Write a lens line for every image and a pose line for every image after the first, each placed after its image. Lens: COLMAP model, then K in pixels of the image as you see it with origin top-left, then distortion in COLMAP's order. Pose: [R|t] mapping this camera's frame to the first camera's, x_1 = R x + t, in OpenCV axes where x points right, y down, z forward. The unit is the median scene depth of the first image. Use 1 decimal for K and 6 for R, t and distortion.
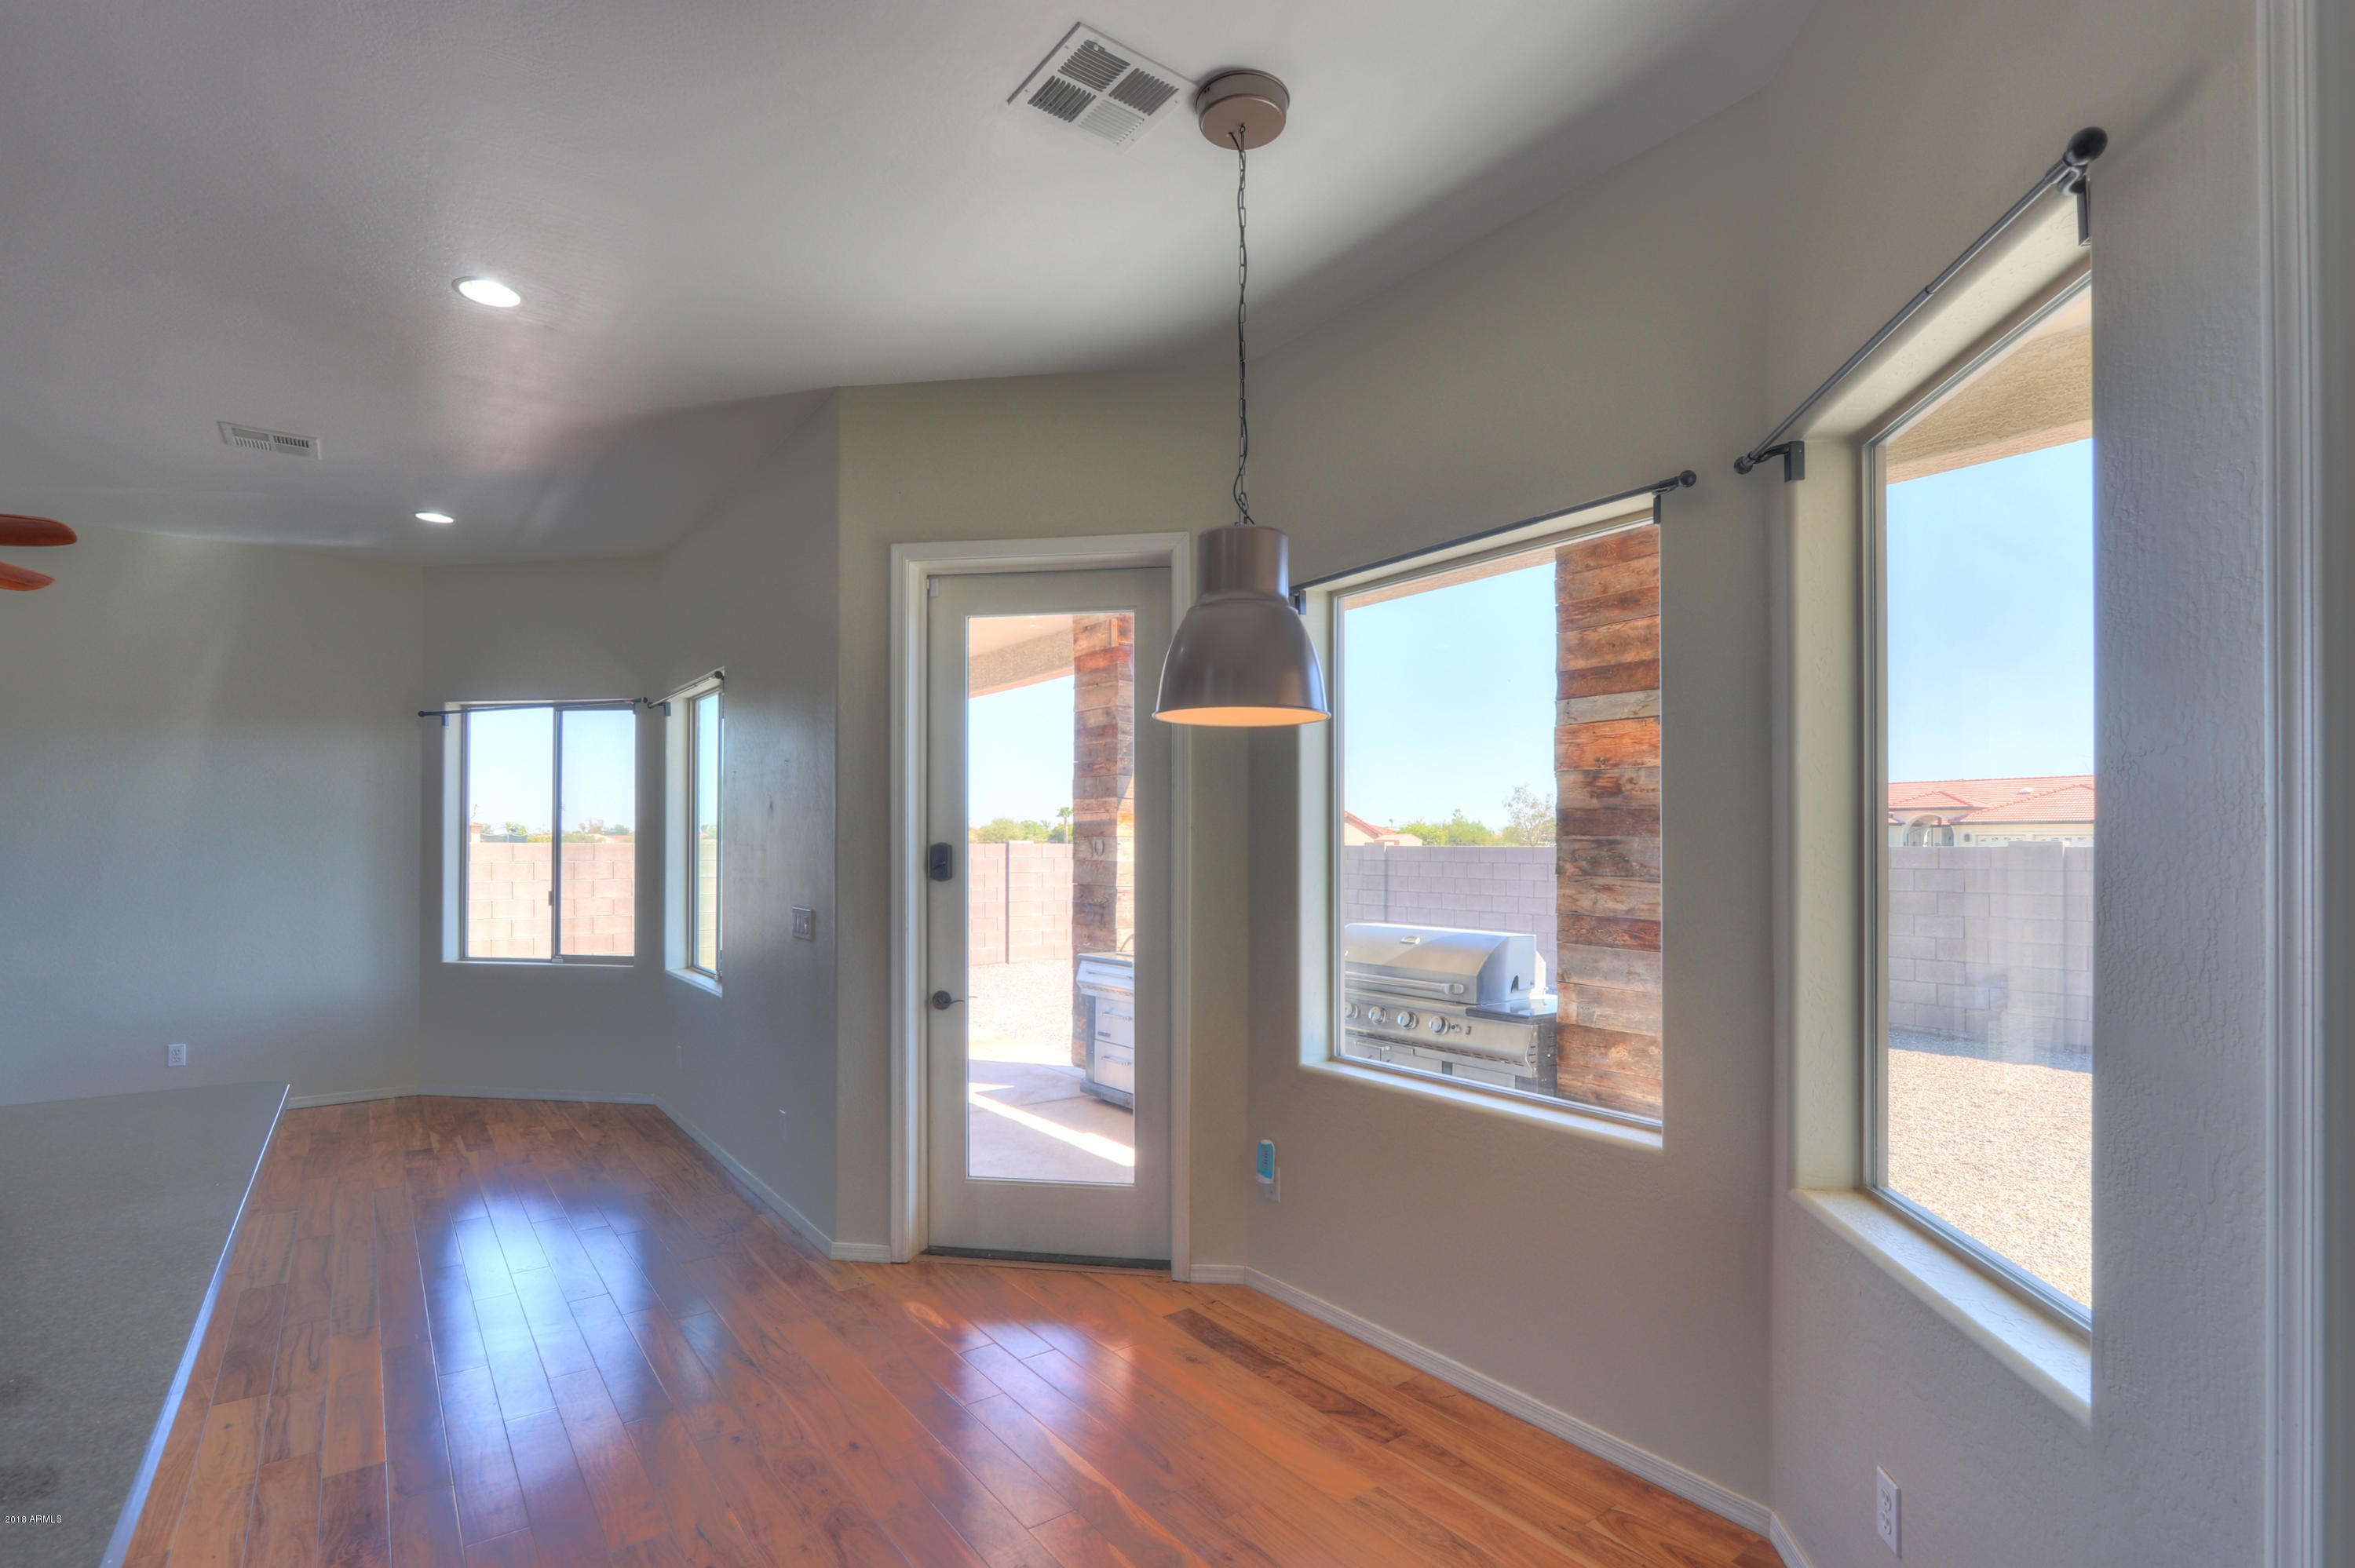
lens RADIAL K [[1125.8, 0, 1144.1], [0, 1125.8, 808.8], [0, 0, 1]] dist [-0.018110, -0.000548]
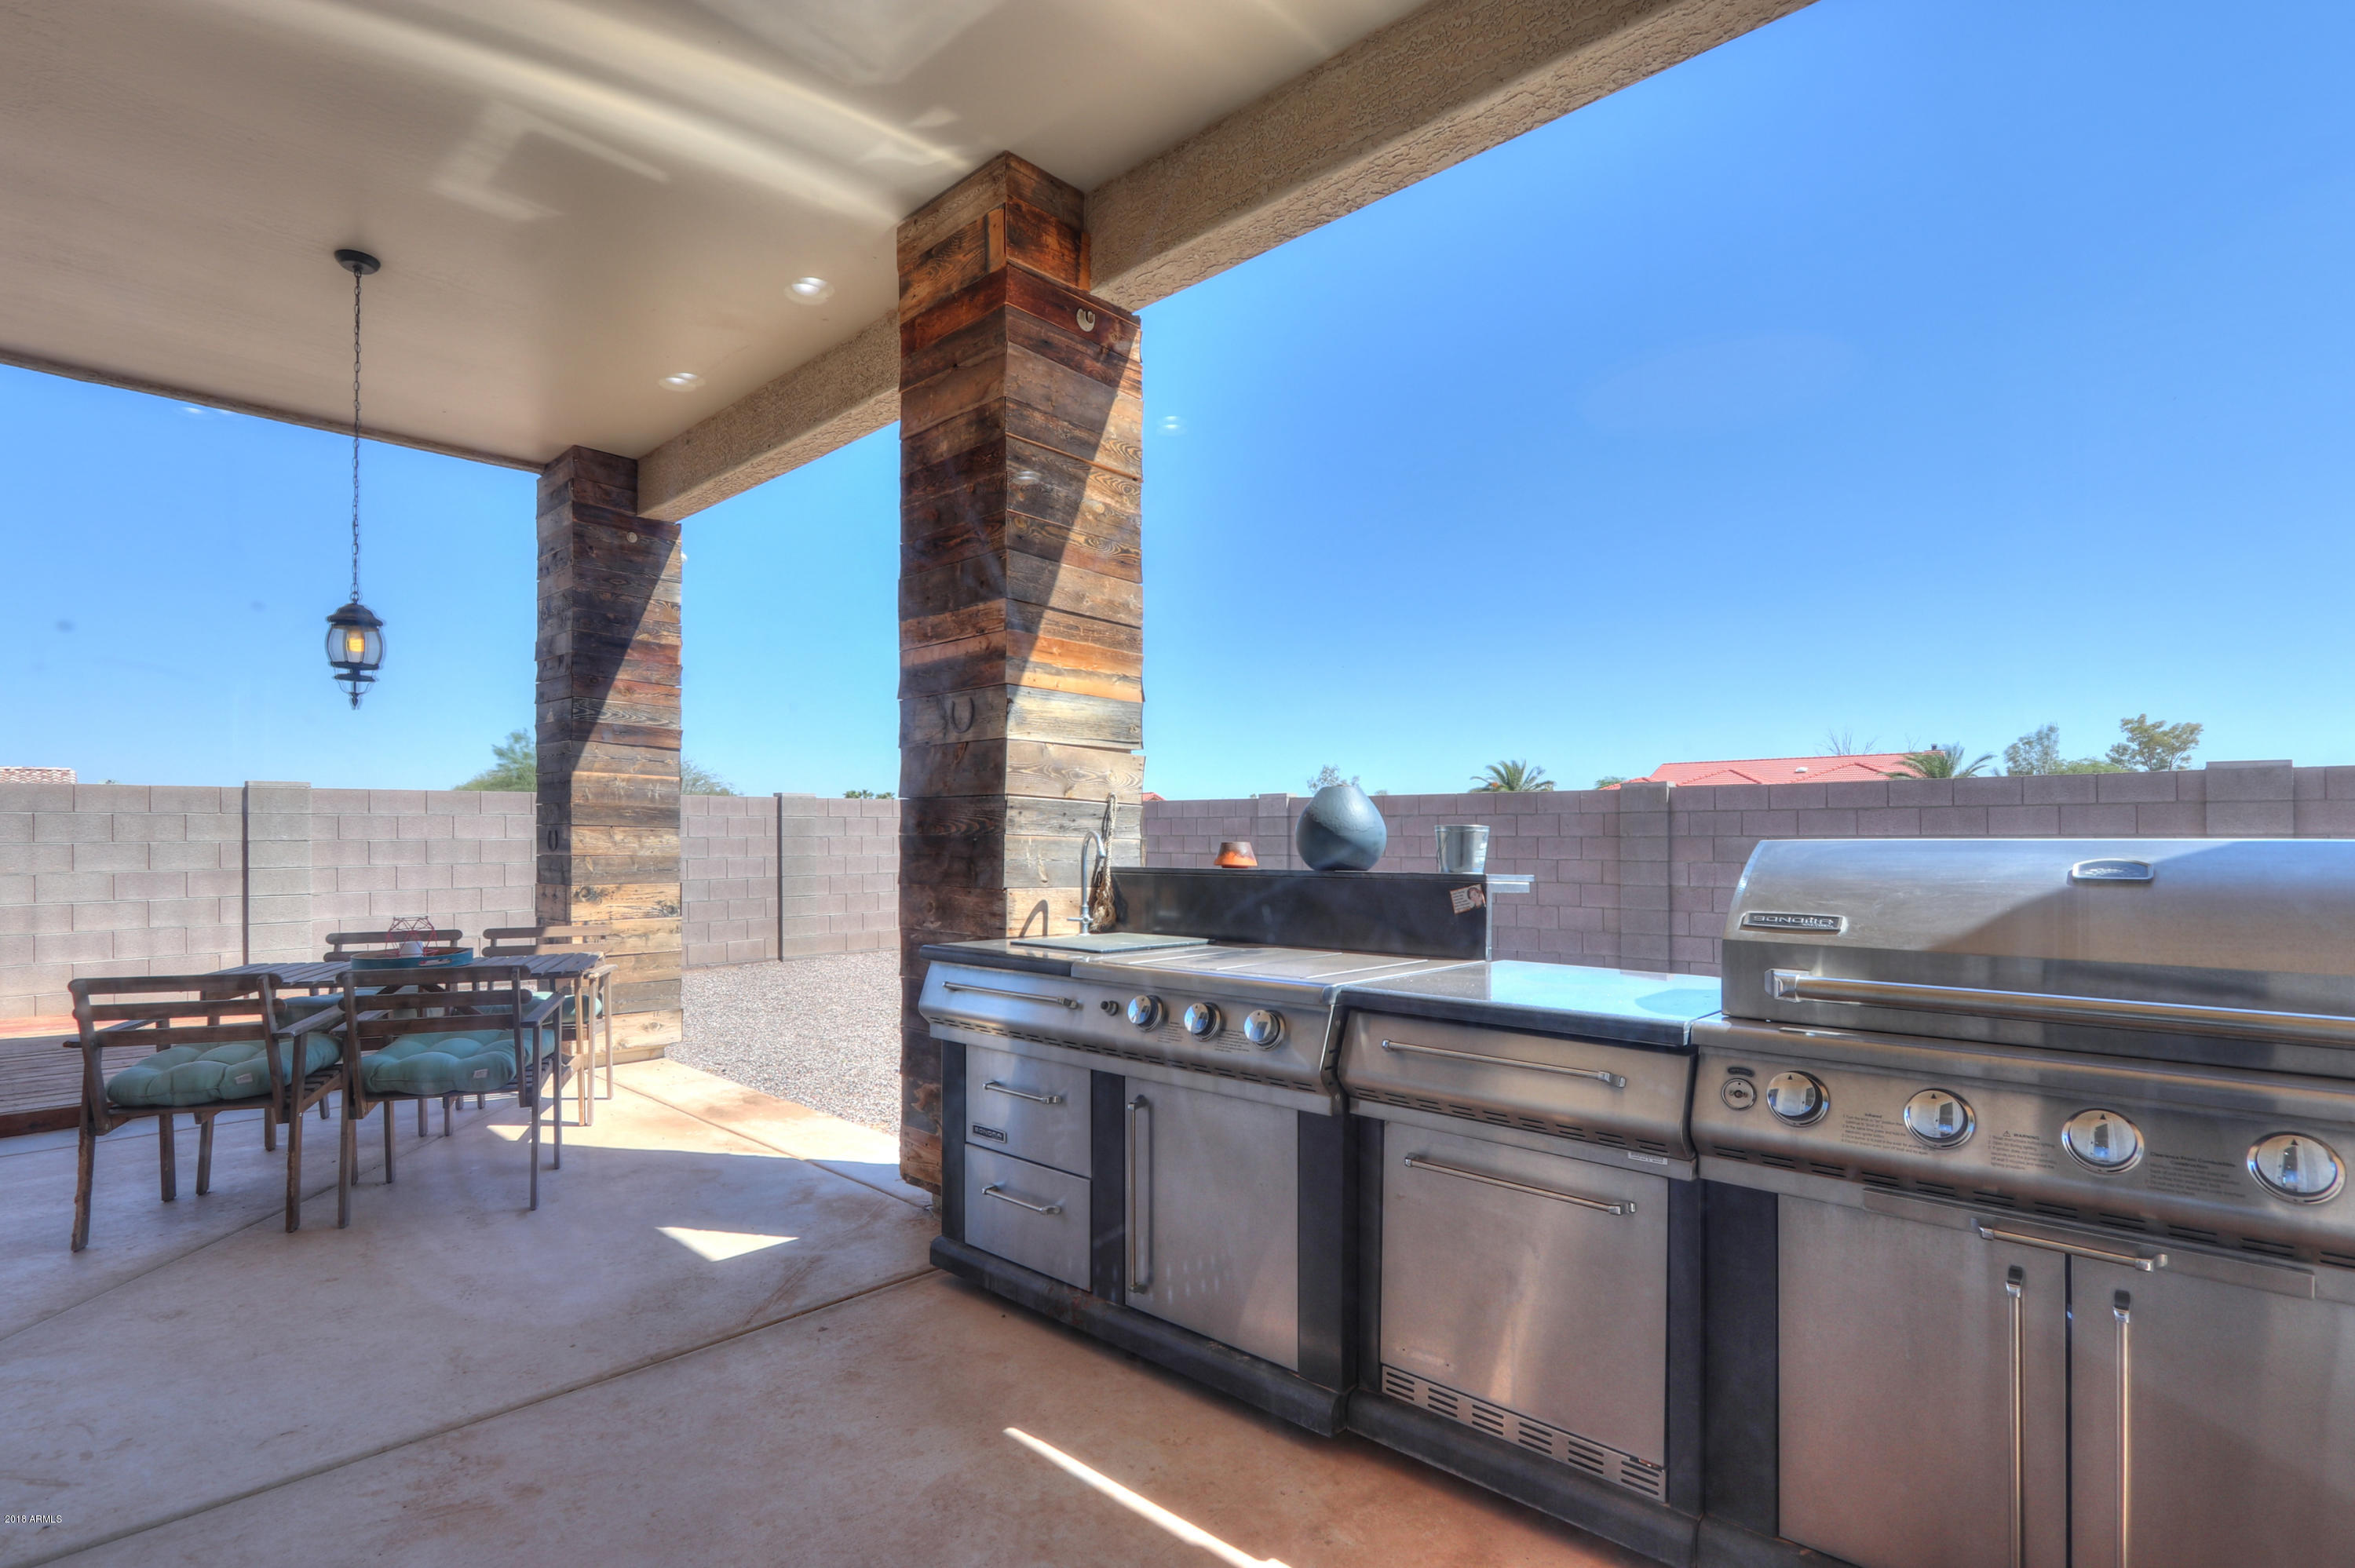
lens RADIAL K [[1125.8, 0, 1144.1], [0, 1125.8, 808.8], [0, 0, 1]] dist [-0.018110, -0.000548]
pose [[0.982293, -0.003940, 0.187310, -0.061510], [0.001689, 0.999924, 0.012178, 0.078301], [-0.187344, -0.011646, 0.982225, 0.617188]]
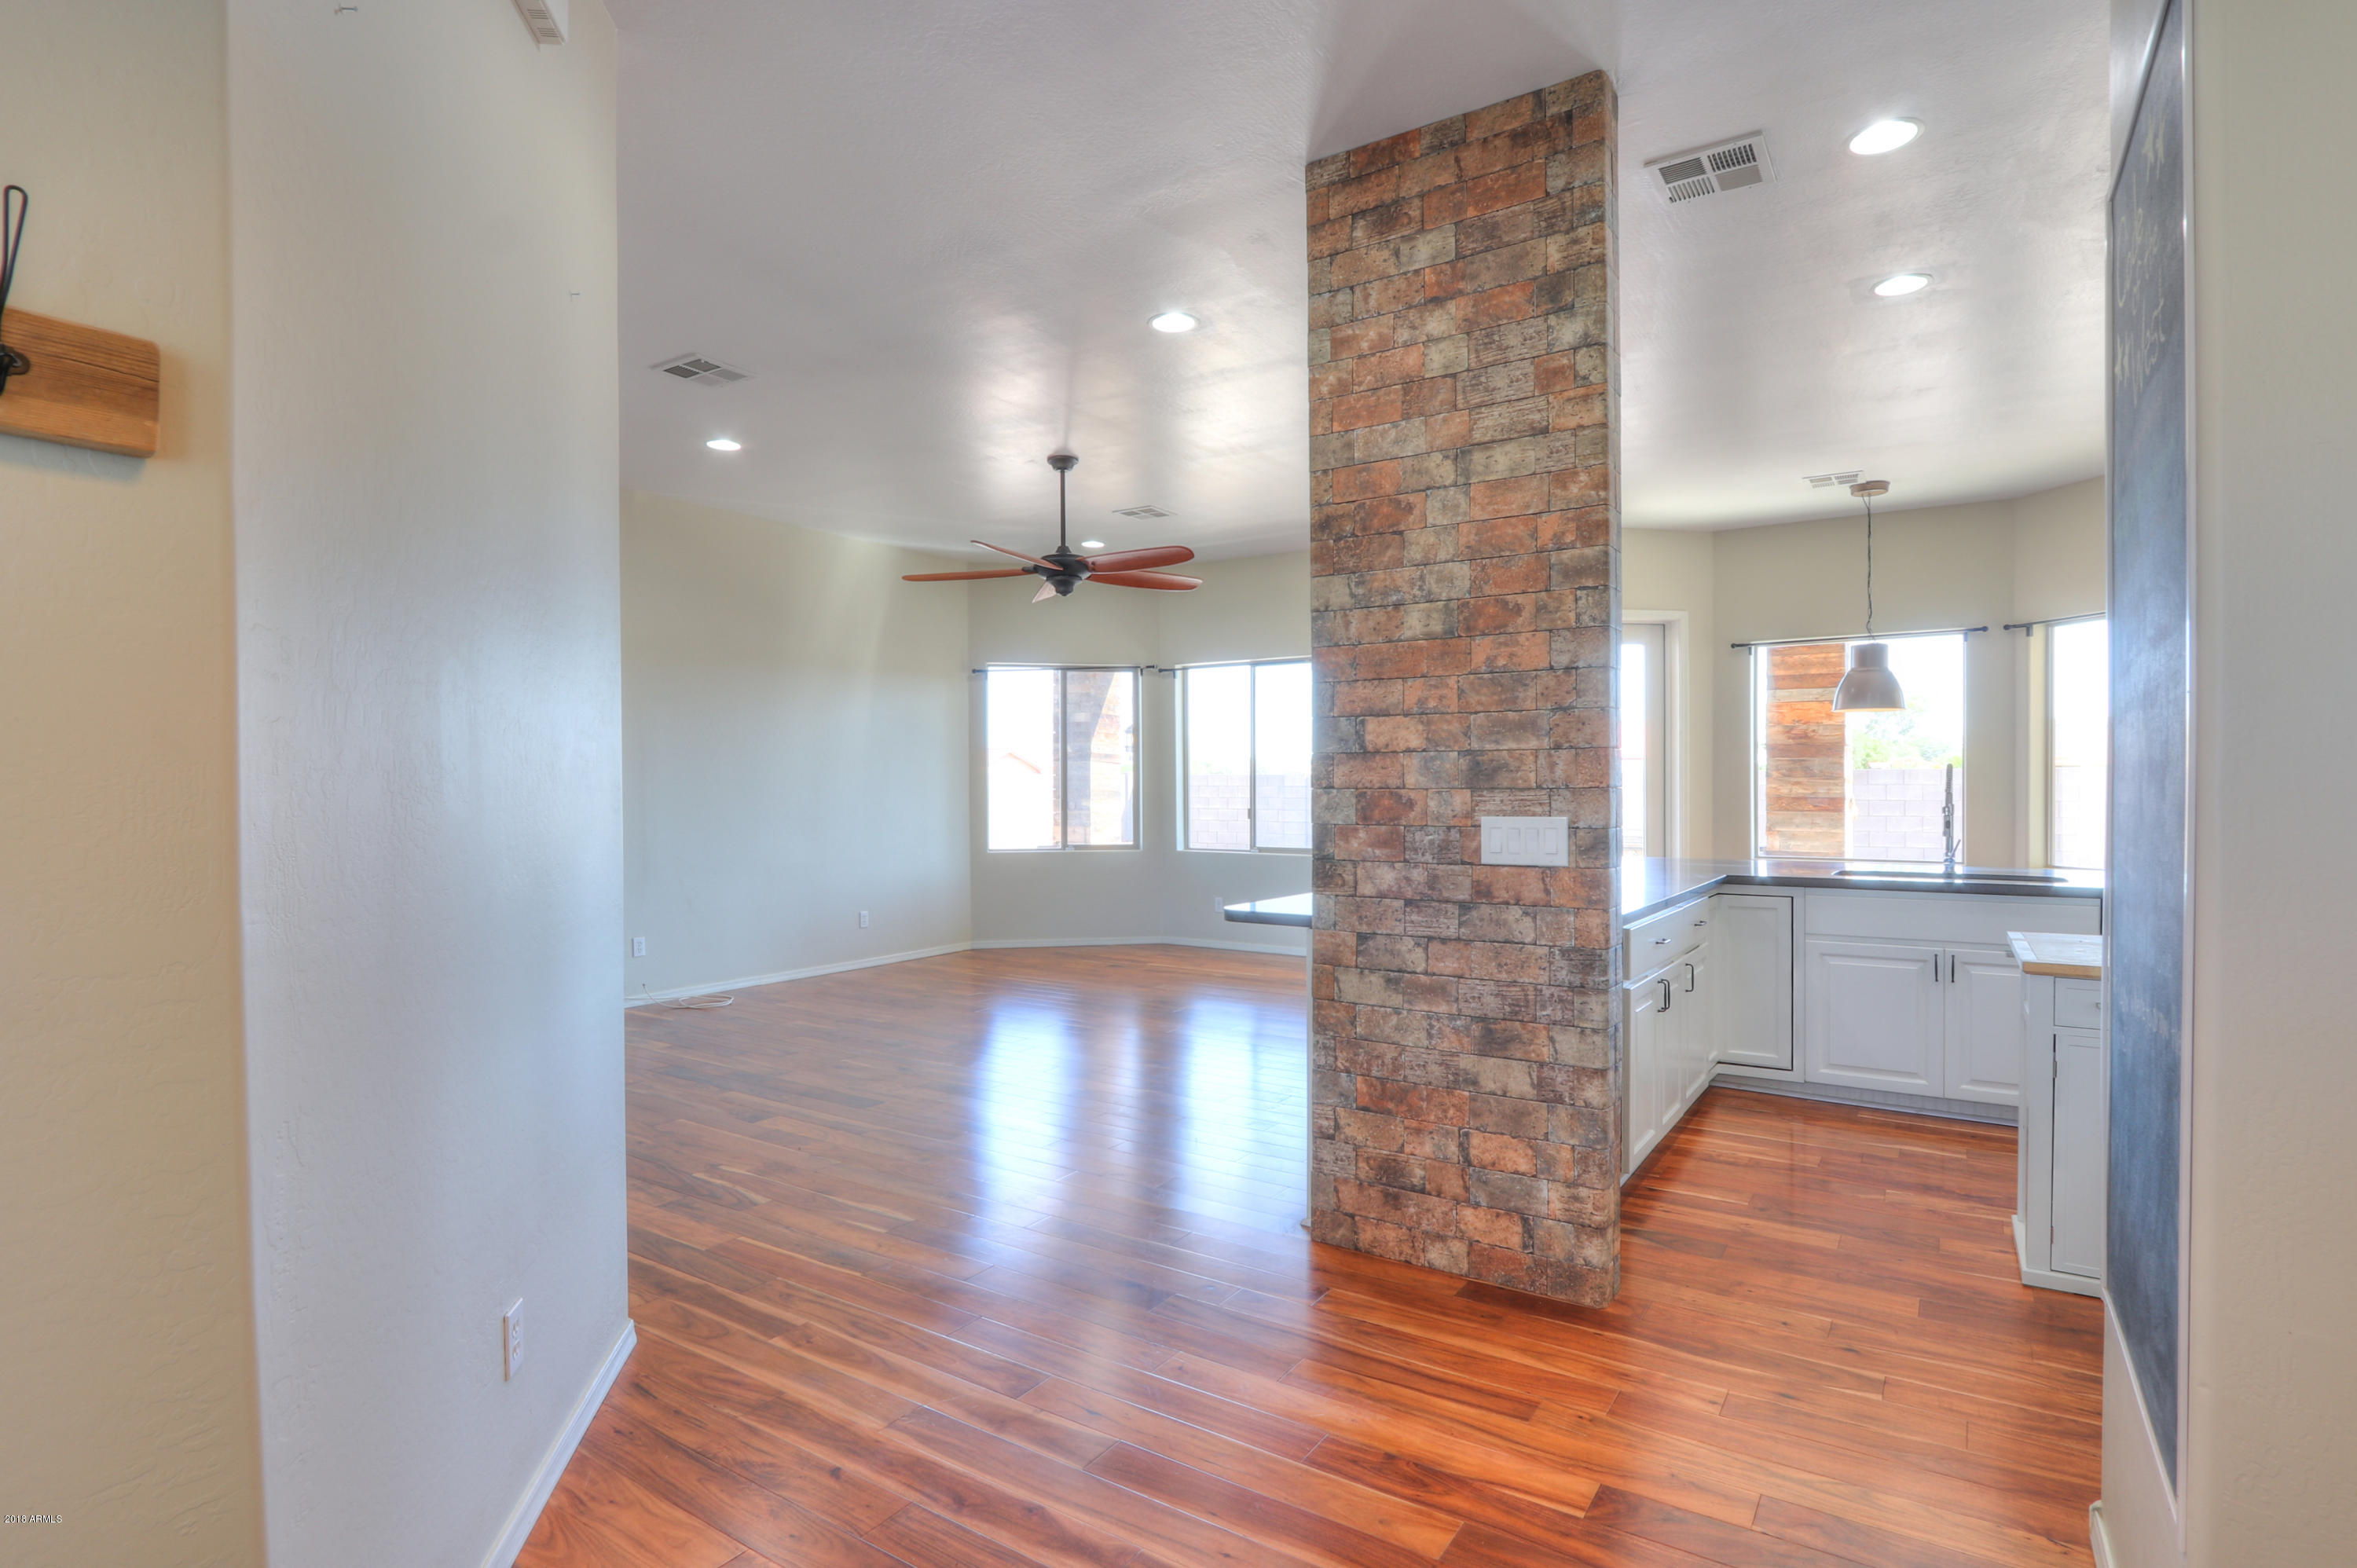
lens RADIAL K [[1139.9, 0, 1153.6], [0, 1139.9, 803.3], [0, 0, 1]] dist [-0.016939, -0.000770]
pose [[0.950269, -0.012374, 0.311184, -0.917029], [-0.004095, 0.998628, 0.052214, 0.002446], [-0.311403, -0.050892, 0.948914, -0.410727]]
